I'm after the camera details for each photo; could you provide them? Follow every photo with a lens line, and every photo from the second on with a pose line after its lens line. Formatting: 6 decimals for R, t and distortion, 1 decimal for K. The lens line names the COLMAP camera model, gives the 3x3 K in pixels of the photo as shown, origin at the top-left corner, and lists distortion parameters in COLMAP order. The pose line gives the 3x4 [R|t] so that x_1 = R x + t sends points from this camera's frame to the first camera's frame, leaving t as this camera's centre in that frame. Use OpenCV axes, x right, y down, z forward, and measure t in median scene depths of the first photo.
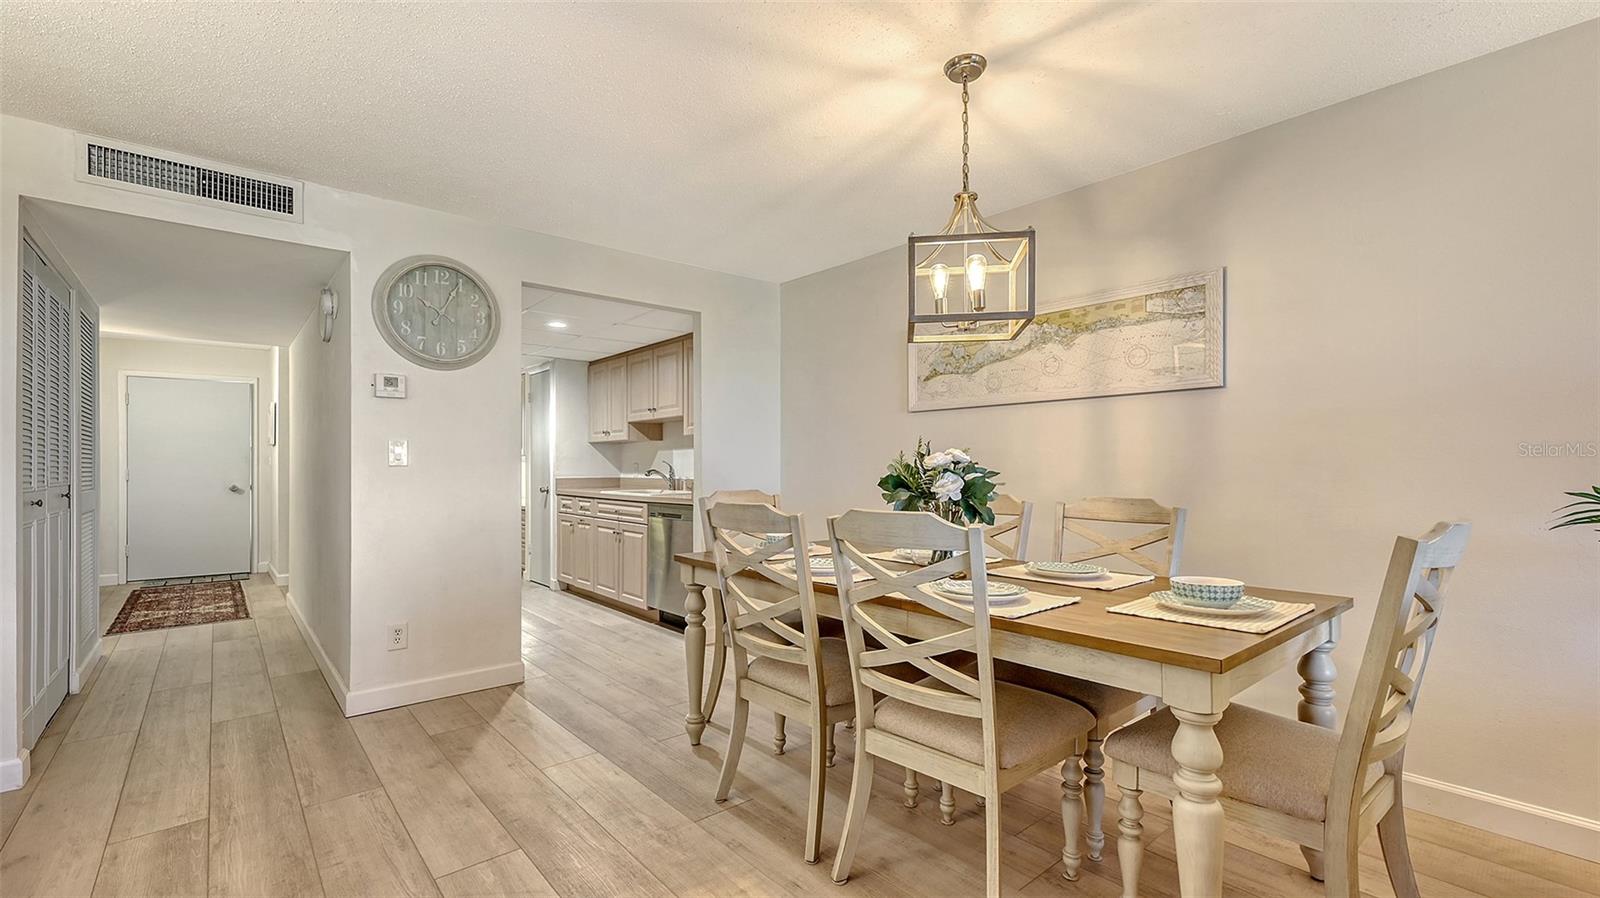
lens RADIAL K [[668.2, 0, 798.7], [0, 668.2, 462.6], [0, 0, 1]] dist [0.008332, 0.000093]
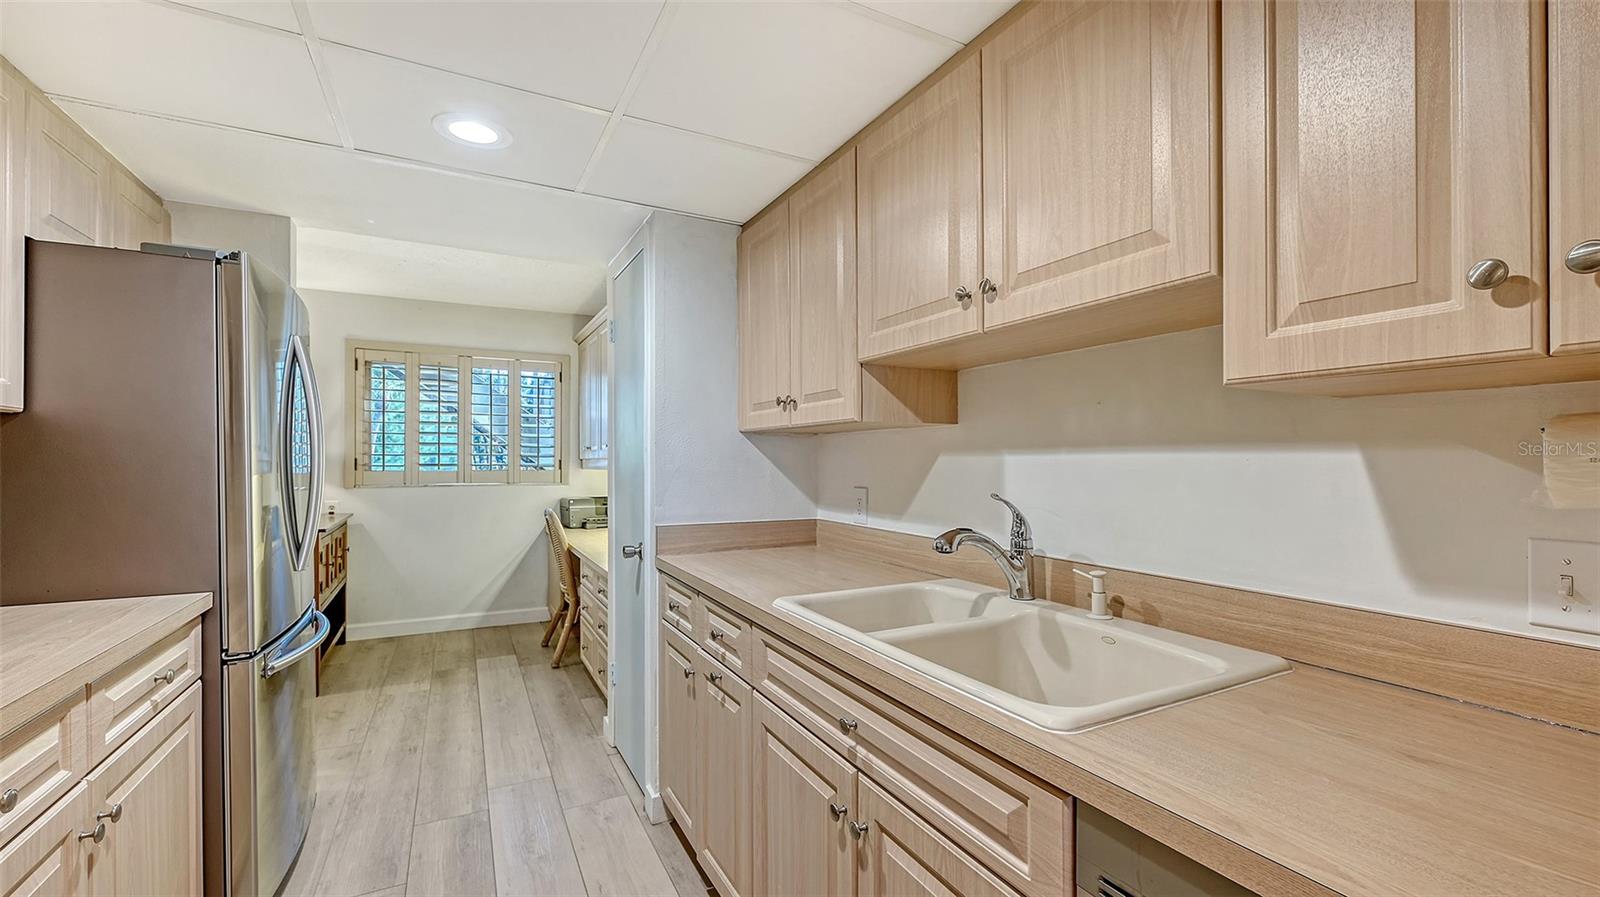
lens RADIAL K [[653.0, 0, 804.2], [0, 653.0, 465.1], [0, 0, 1]] dist [0.003953, -0.000957]
pose [[0.976311, 0.004542, -0.216326, -0.372034], [-0.002083, 0.999931, 0.011594, -0.028259], [0.216363, -0.010869, 0.976252, 1.213939]]
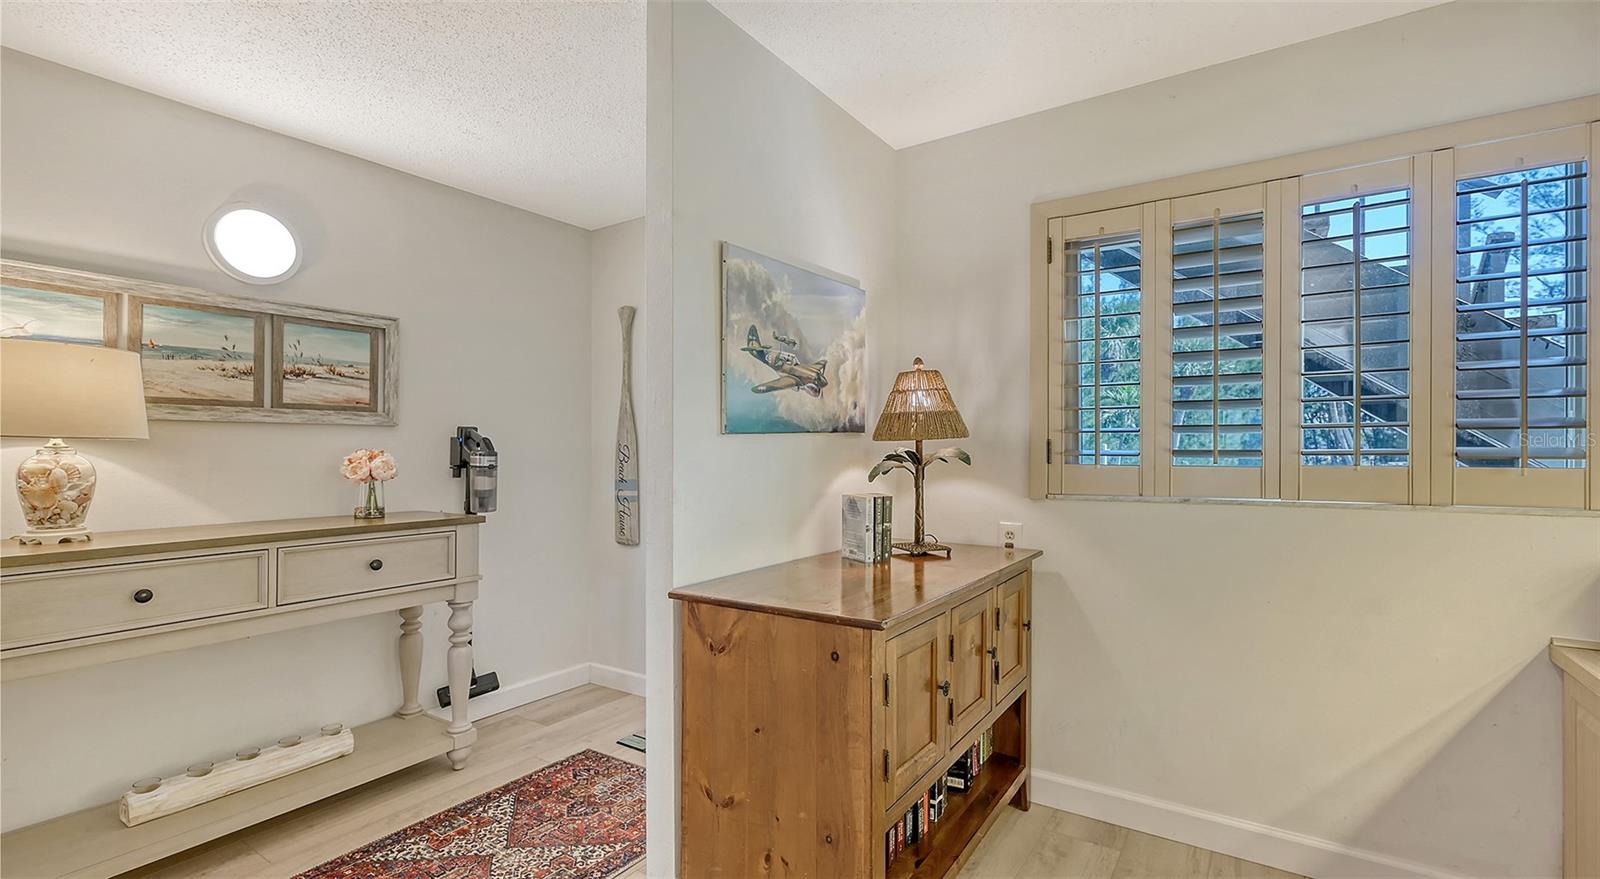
lens RADIAL K [[697.9, 0, 801.3], [0, 697.9, 446.5], [0, 0, 1]] dist [-0.010505, -0.000194]
pose [[0.263672, -0.003250, -0.964607, -0.986187], [0.006674, 0.999977, -0.001545, -0.017423], [0.964589, -0.006031, 0.263688, 1.947232]]
